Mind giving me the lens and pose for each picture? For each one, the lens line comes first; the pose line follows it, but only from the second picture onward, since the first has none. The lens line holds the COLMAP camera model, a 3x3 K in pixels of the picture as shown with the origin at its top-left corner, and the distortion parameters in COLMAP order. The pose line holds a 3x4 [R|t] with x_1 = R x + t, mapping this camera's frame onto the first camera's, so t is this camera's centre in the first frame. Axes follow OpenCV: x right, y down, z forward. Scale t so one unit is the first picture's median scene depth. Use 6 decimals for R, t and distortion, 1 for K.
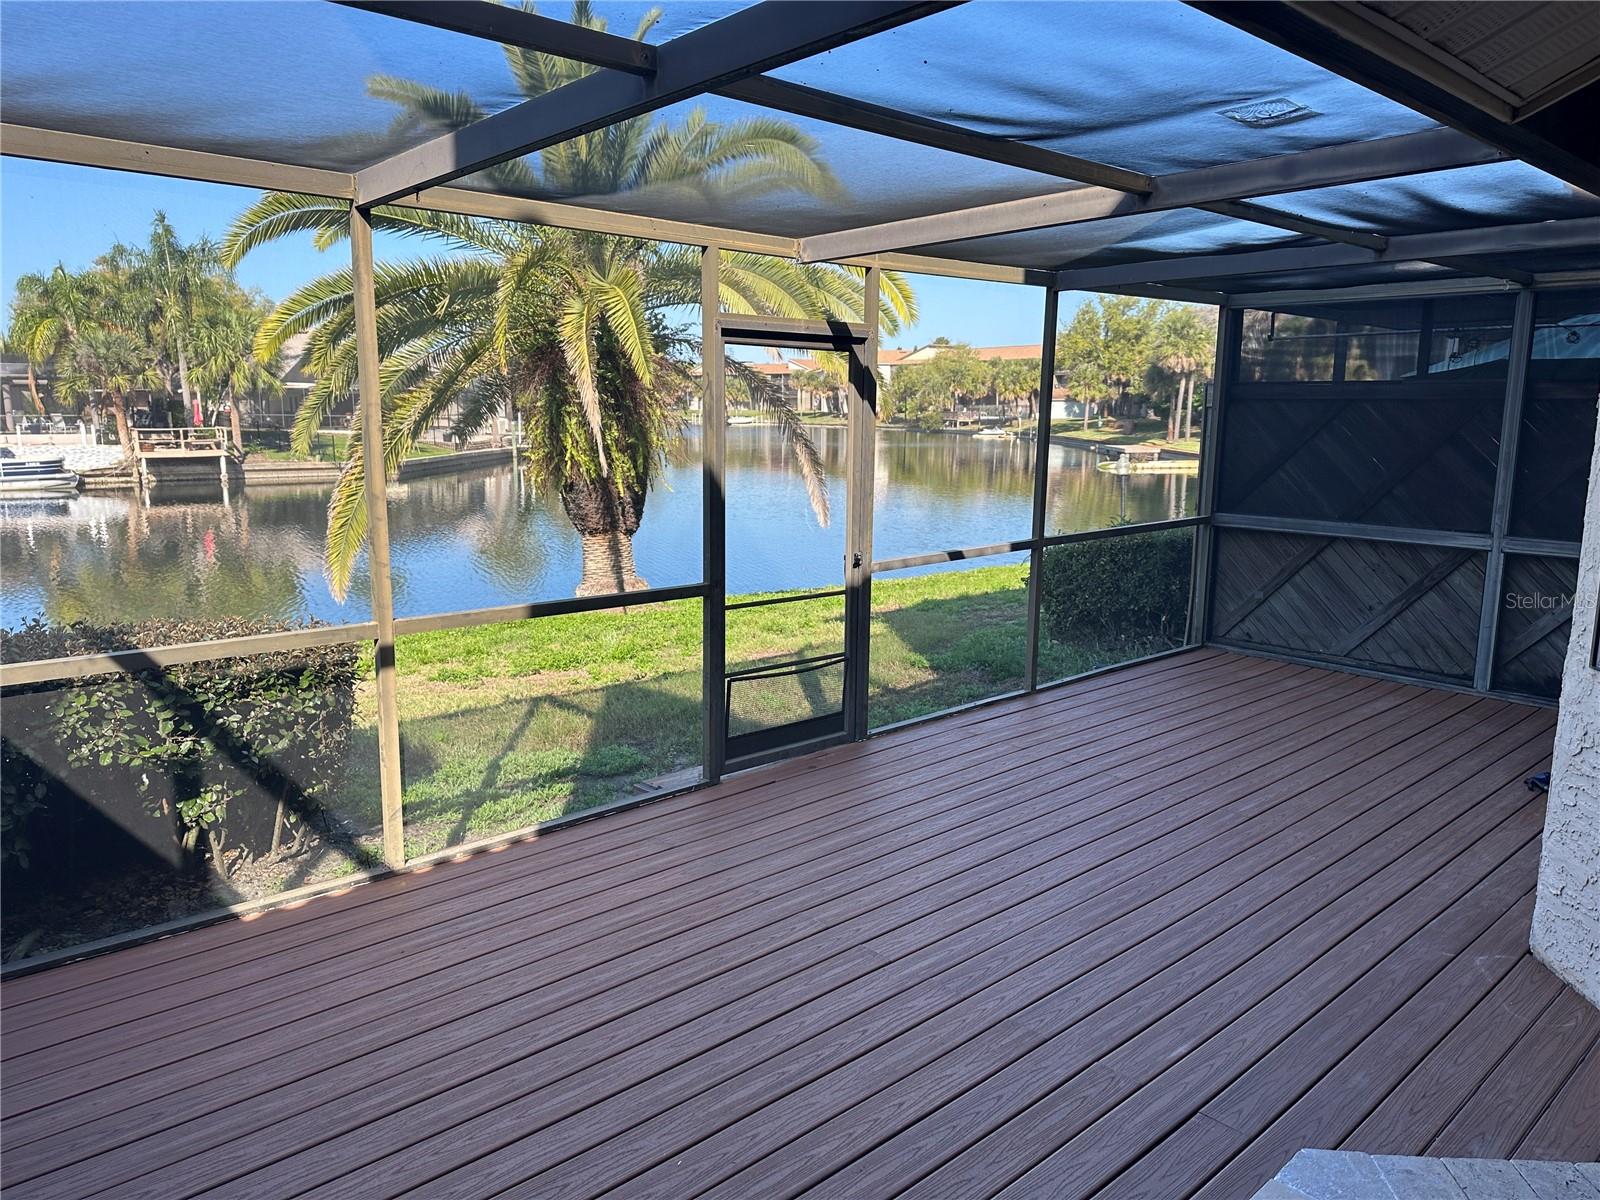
lens RADIAL K [[1115.2, 0, 799.7], [0, 1115.2, 596.1], [0, 0, 1]] dist [0.118964, -0.166929]
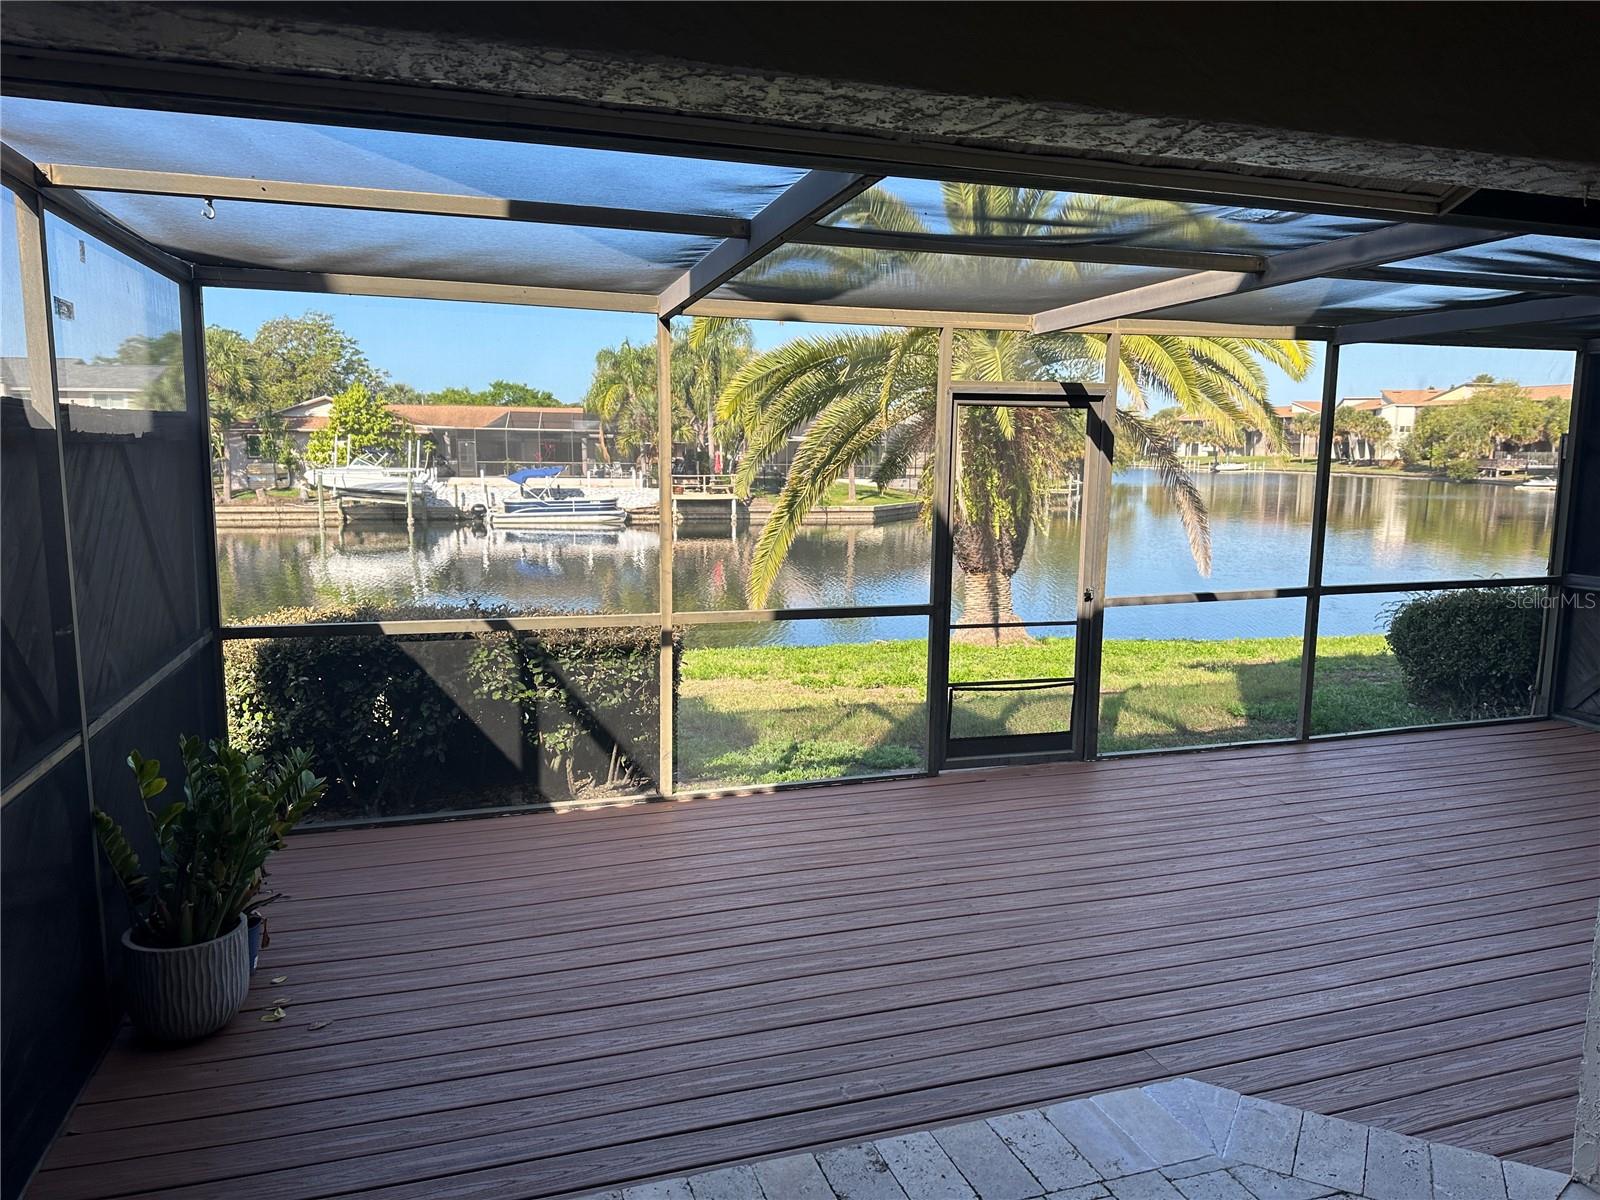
lens RADIAL K [[1105.8, 0, 800.4], [0, 1105.8, 584.6], [0, 0, 1]] dist [0.175606, -0.268863]
pose [[0.913458, 0.049644, -0.403894, 0.168344], [-0.070328, 0.996855, -0.036528, 0.013122], [0.400810, 0.061771, 0.914076, -0.090935]]
